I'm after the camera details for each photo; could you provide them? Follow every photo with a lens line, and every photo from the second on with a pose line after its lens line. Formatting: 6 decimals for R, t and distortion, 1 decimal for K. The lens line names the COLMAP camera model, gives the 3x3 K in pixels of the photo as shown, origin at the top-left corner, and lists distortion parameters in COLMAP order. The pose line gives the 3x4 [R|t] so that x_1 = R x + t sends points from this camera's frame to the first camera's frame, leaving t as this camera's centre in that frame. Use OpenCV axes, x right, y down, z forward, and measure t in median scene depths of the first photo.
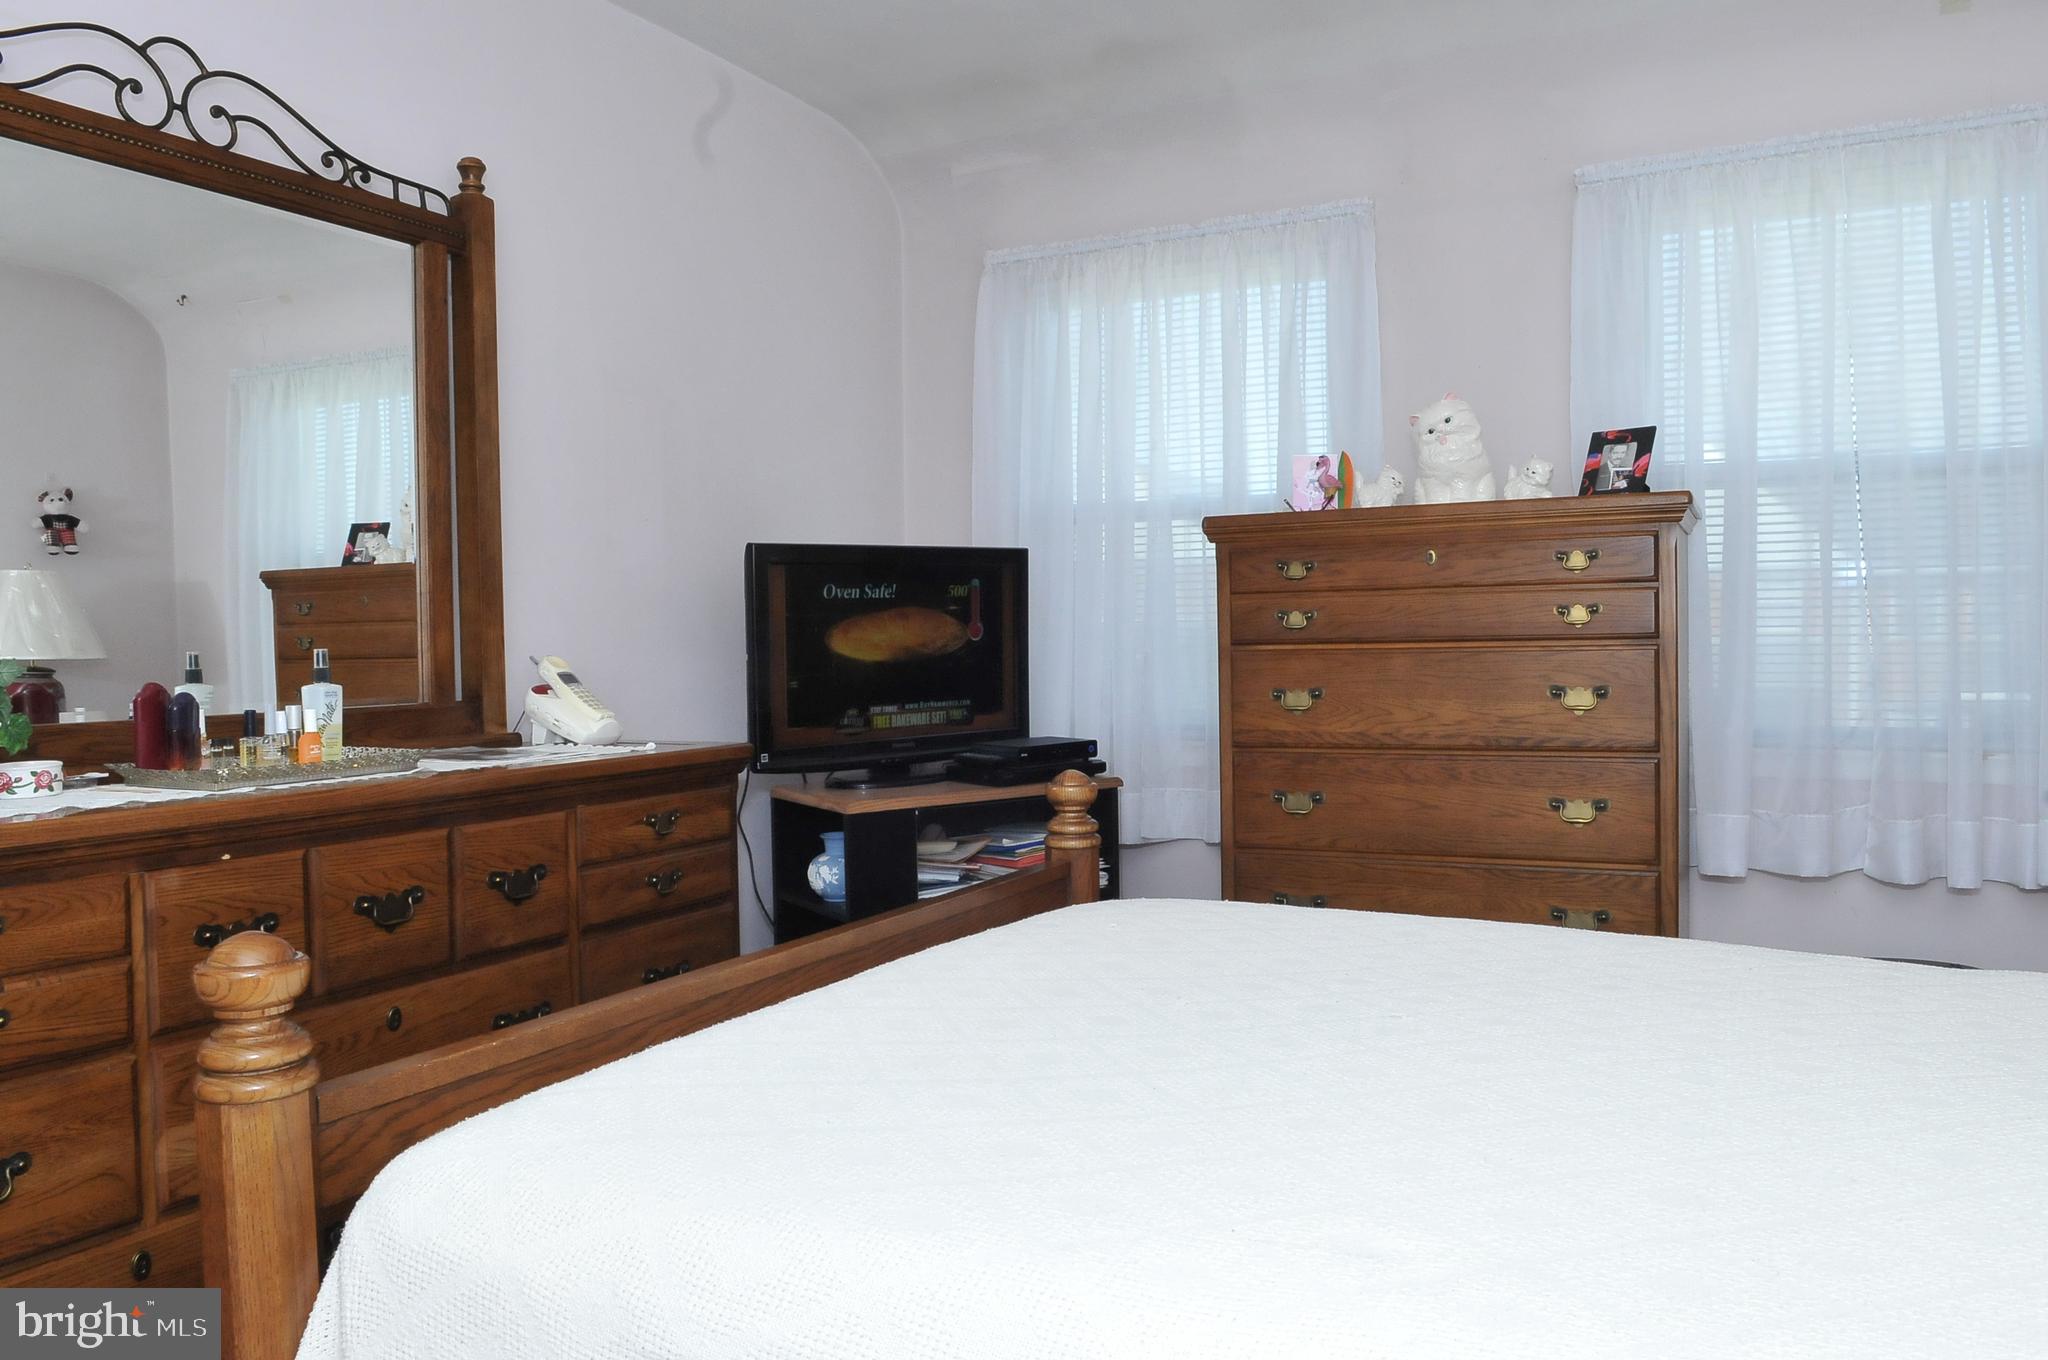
lens RADIAL K [[1534.3, 0, 1029.3], [0, 1534.3, 670.4], [0, 0, 1]] dist [-0.007572, -0.048664]
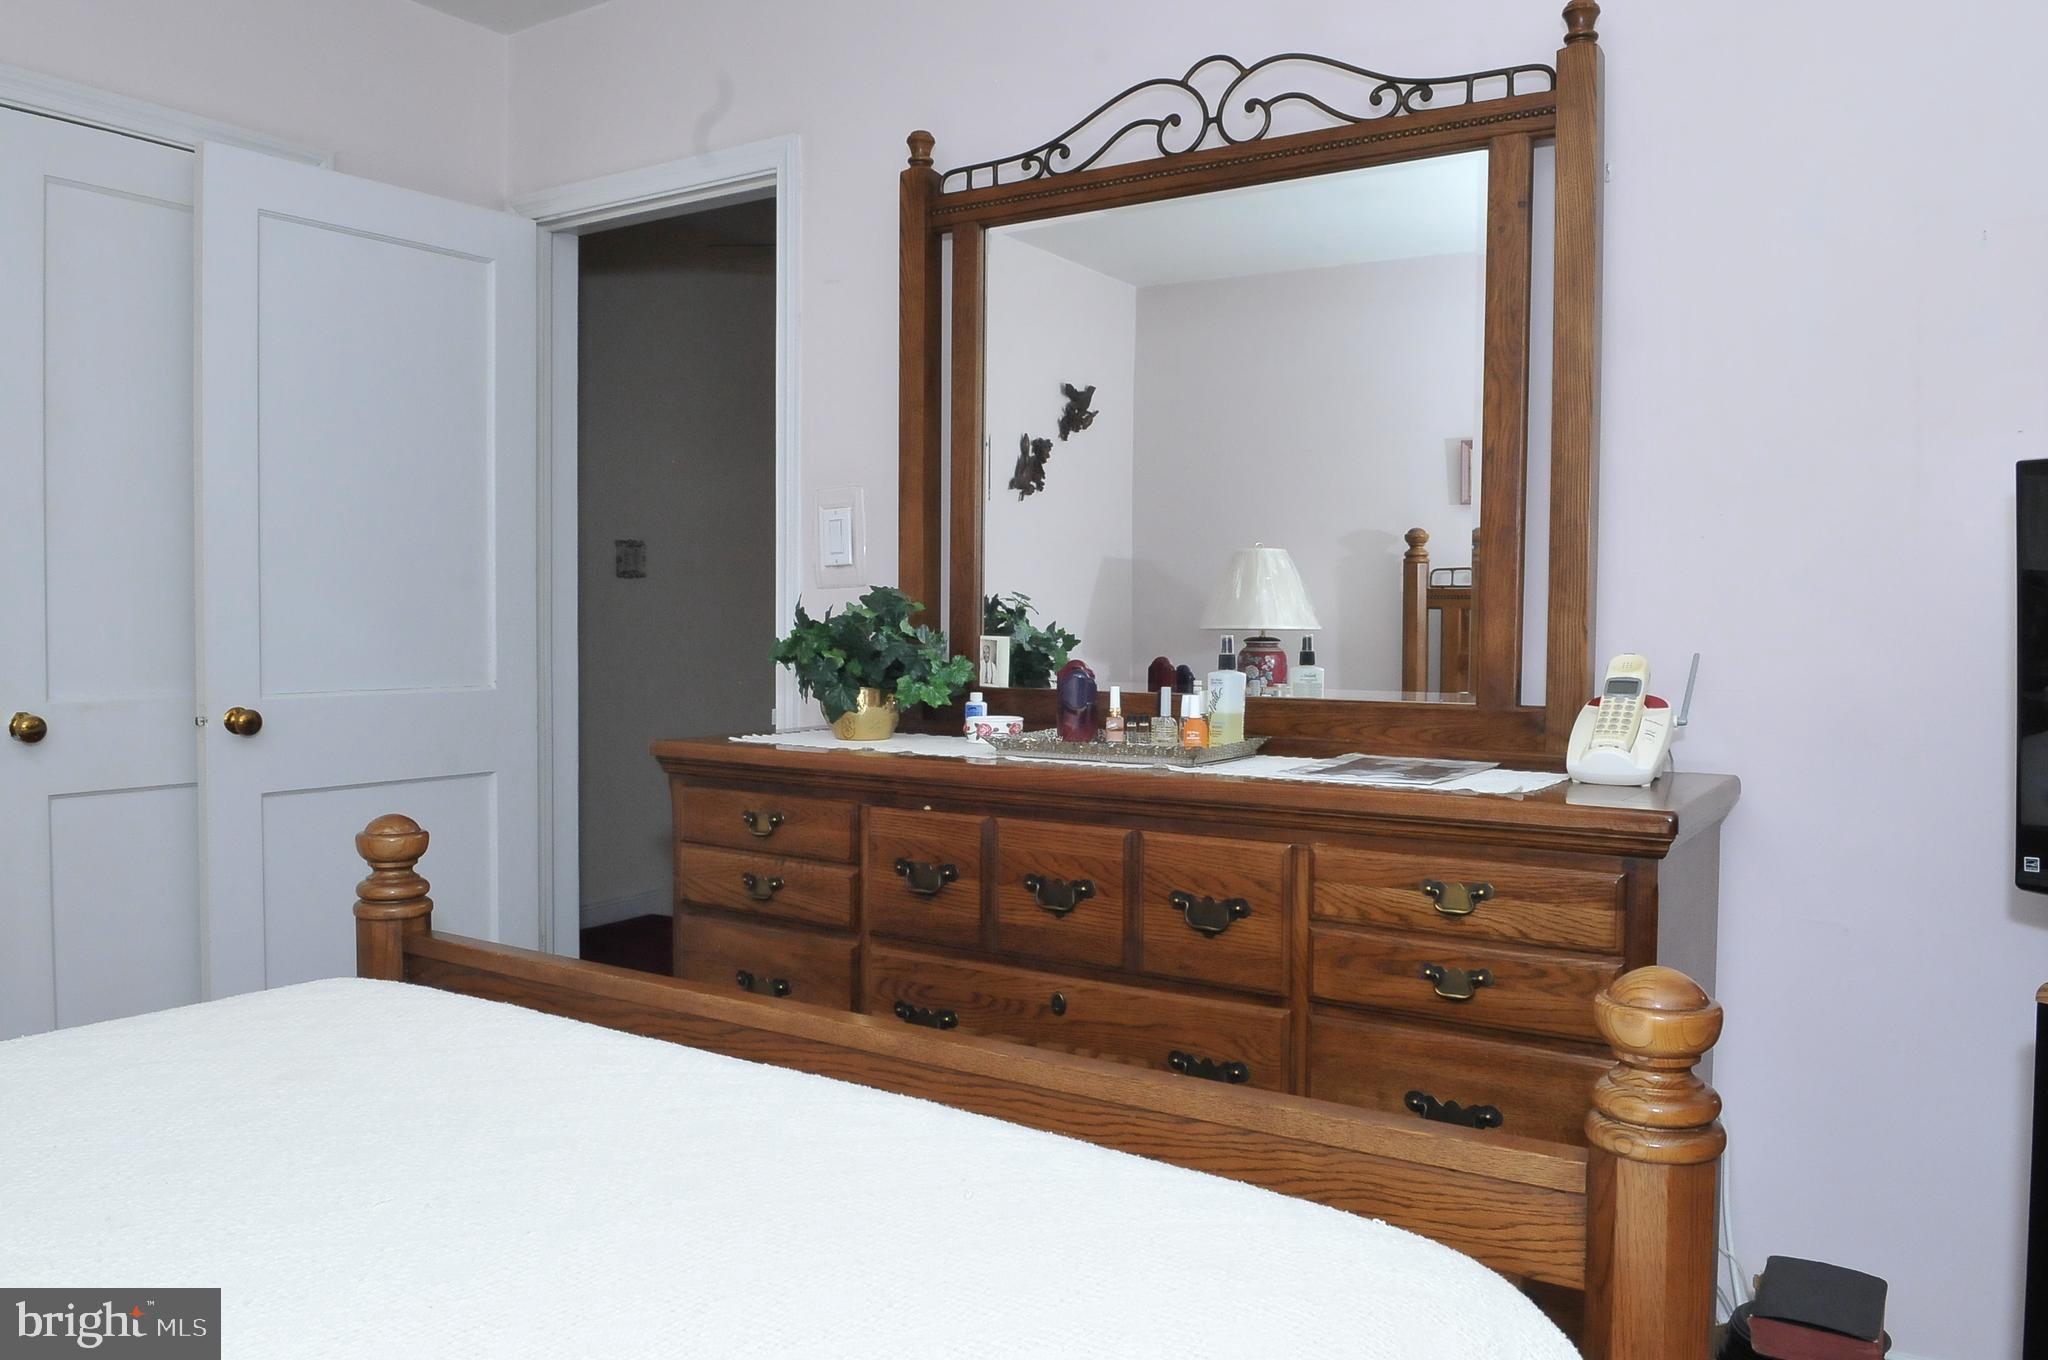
lens RADIAL K [[1534.3, 0, 1029.3], [0, 1534.3, 670.4], [0, 0, 1]] dist [-0.007572, -0.048664]
pose [[-0.105273, 0.050716, -0.993149, 0.537300], [-0.024148, 0.998274, 0.053537, -0.041919], [0.994150, 0.029618, -0.103867, 0.998486]]
